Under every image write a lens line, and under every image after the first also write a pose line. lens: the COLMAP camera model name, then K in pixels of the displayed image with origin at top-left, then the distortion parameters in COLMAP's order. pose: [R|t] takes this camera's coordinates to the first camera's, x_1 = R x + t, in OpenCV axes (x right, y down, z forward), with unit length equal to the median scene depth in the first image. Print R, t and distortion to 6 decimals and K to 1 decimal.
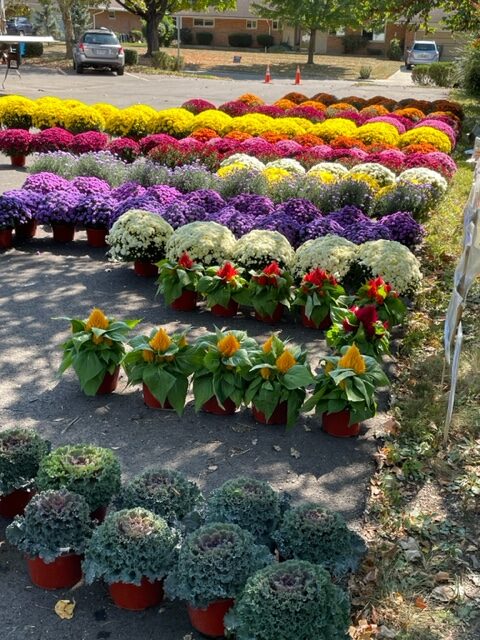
lens RADIAL K [[751.4, 0, 237.9], [0, 751.4, 321.8], [0, 0, 1]] dist [0.146888, 0.000000]
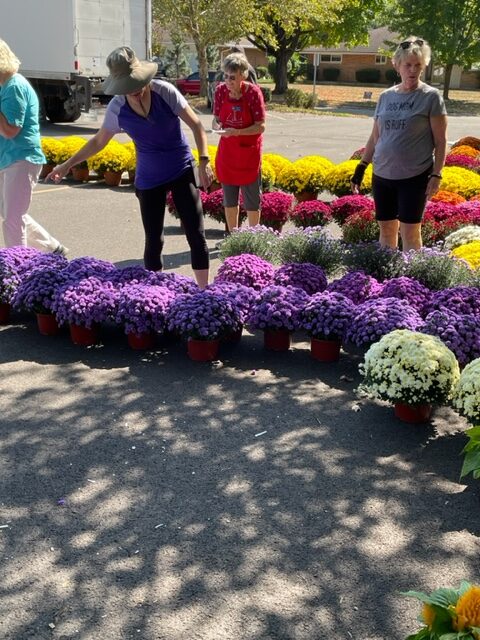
lens RADIAL K [[751.4, 0, 241.8], [0, 751.4, 319.2], [0, 0, 1]] dist [0.146888, 0.000000]
pose [[0.991395, 0.044543, -0.123093, -0.115141], [-0.049572, 0.998044, -0.038094, -0.071068], [0.121155, 0.043868, 0.991664, 0.158220]]
